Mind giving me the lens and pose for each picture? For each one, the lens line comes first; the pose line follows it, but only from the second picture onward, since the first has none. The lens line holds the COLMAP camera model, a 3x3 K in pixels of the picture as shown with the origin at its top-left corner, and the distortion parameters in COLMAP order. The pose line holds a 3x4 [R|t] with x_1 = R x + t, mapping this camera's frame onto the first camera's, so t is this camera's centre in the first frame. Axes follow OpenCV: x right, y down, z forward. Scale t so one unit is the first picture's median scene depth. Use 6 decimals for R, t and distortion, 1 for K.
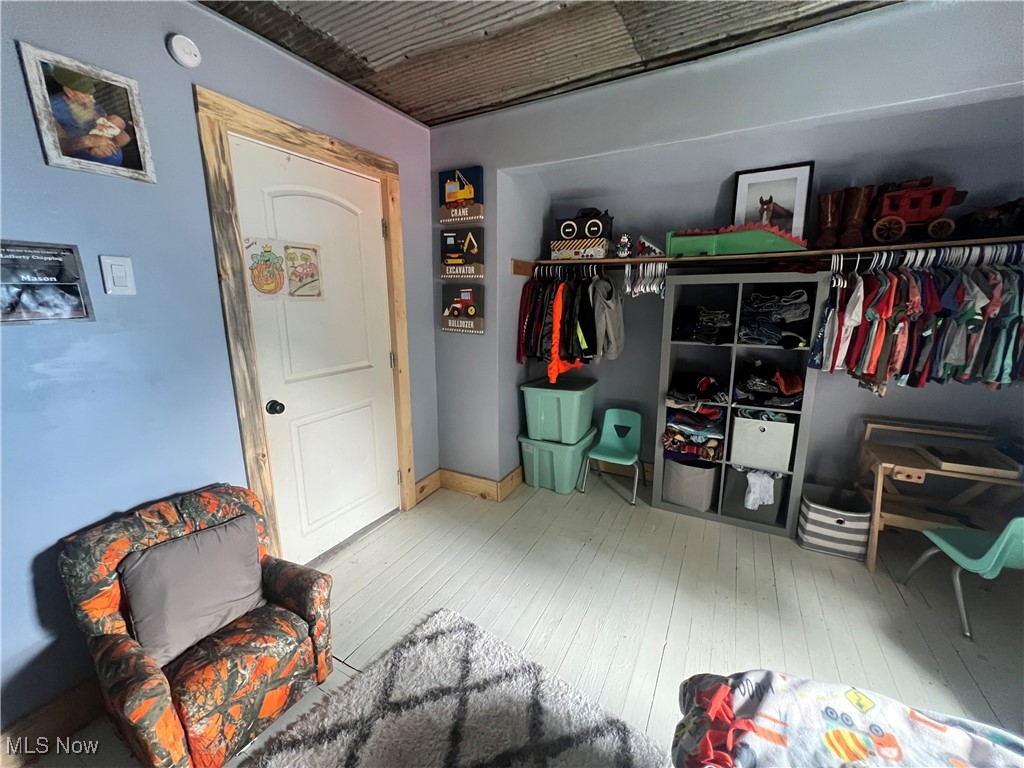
lens RADIAL K [[413.3, 0, 512.0], [0, 413.3, 384.0], [0, 0, 1]] dist [-0.000270, 0.000021]
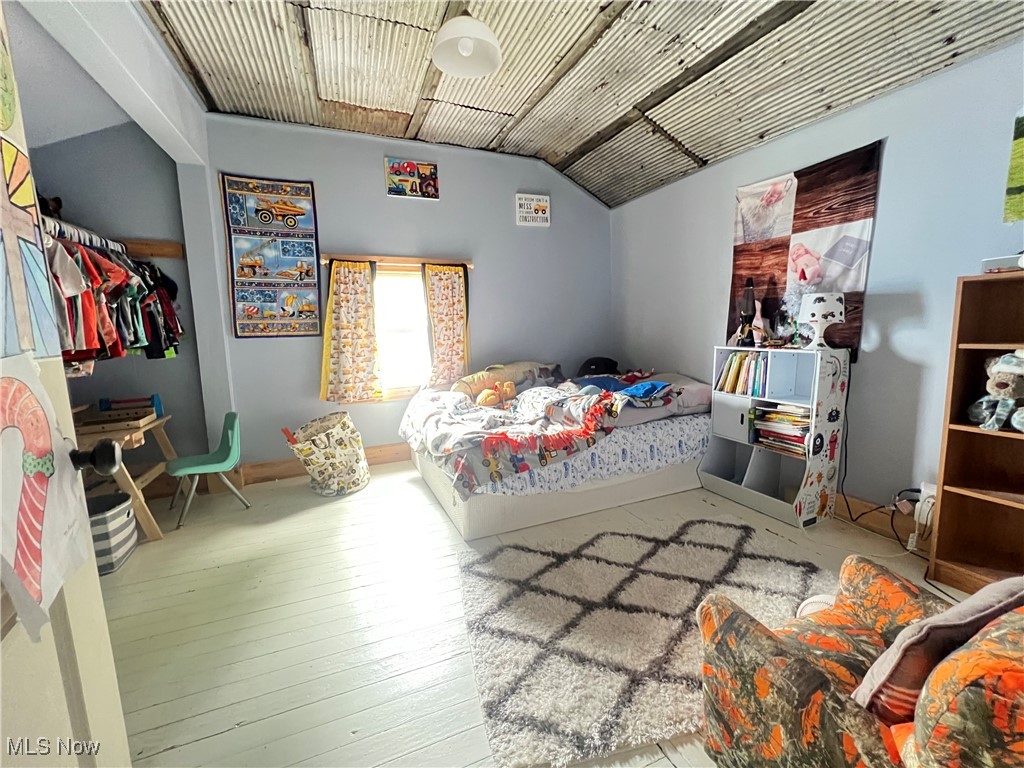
lens RADIAL K [[412.7, 0, 510.8], [0, 412.7, 380.5], [0, 0, 1]] dist [0.000607, -0.000228]
pose [[-0.770543, -0.051831, 0.635277, -0.529847], [0.169443, 0.944167, 0.282554, -0.071329], [-0.614453, 0.325363, -0.718739, 1.351255]]
